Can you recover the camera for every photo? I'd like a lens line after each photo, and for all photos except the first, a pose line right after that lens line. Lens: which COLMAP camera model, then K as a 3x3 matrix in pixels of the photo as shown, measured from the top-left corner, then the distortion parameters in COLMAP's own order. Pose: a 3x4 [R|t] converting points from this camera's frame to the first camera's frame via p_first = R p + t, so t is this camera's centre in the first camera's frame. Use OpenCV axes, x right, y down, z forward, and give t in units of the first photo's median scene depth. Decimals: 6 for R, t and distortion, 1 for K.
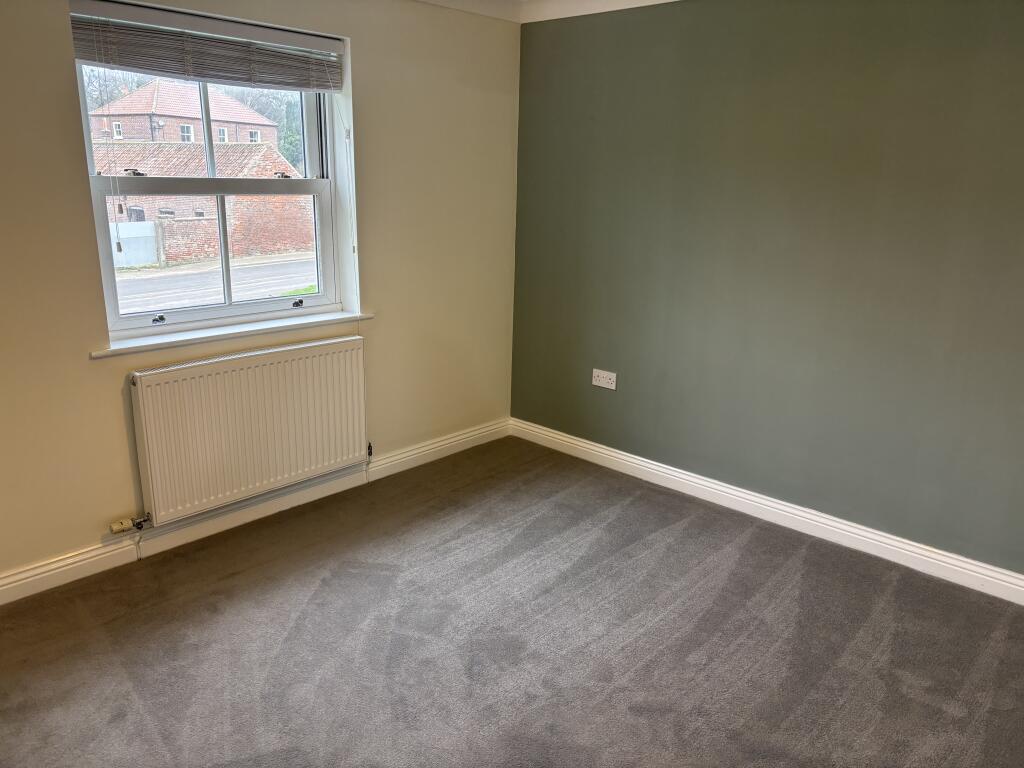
lens RADIAL K [[775.2, 0, 514.2], [0, 775.2, 381.9], [0, 0, 1]] dist [0.034849, -0.001328]
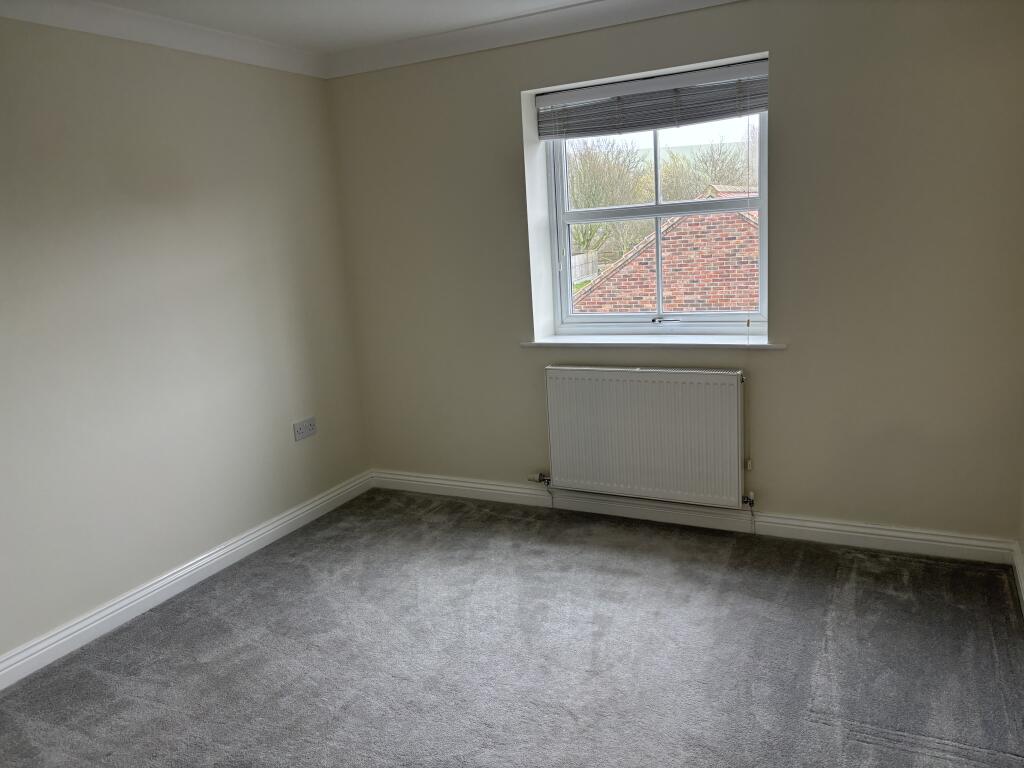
lens RADIAL K [[775.2, 0, 514.2], [0, 775.2, 381.9], [0, 0, 1]] dist [0.034849, -0.001328]
pose [[0.258210, 0.168343, -0.951309, 0.606351], [-0.172905, 0.976855, 0.125933, -0.111594], [0.950490, 0.131968, 0.281341, 0.513380]]
